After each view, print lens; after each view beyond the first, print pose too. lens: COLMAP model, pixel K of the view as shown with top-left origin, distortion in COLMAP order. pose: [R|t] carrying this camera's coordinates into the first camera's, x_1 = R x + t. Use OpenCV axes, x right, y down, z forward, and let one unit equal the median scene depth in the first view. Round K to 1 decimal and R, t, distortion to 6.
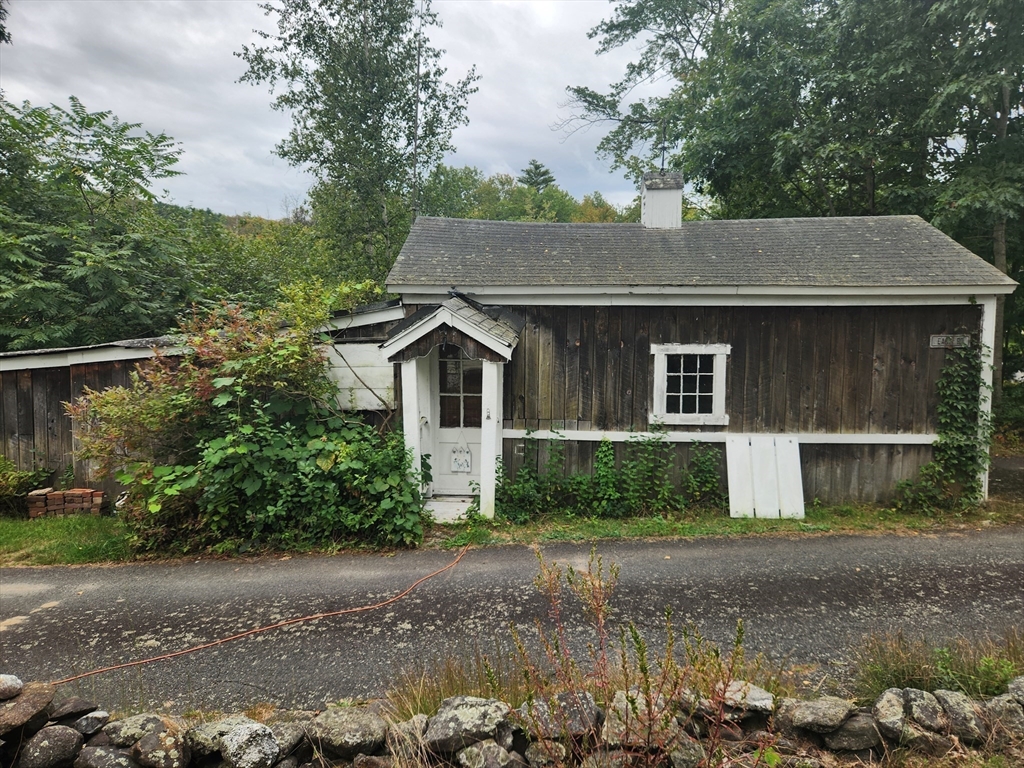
lens RADIAL K [[688.3, 0, 511.8], [0, 688.3, 382.2], [0, 0, 1]] dist [0.058927, -0.032143]
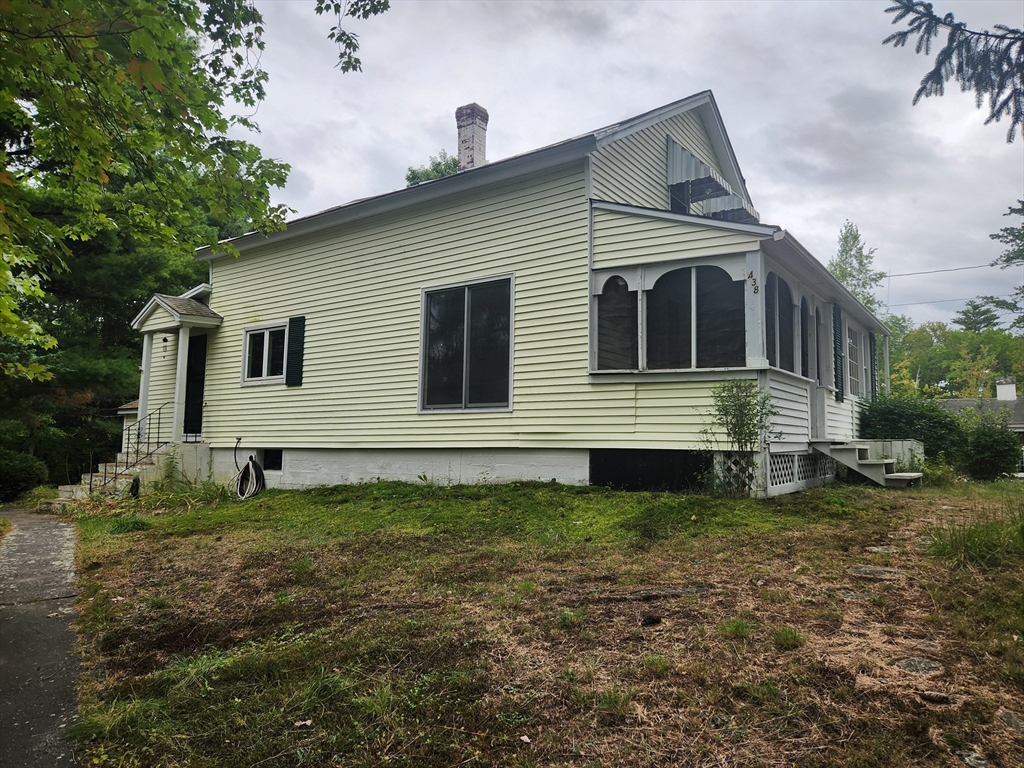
lens RADIAL K [[688.3, 0, 511.0], [0, 688.3, 382.4], [0, 0, 1]] dist [0.058927, -0.032143]
pose [[0.844186, -0.048289, -0.533871, 0.008205], [-0.061428, 0.980659, -0.185833, 0.031270], [0.532519, 0.189672, 0.824893, -0.219378]]
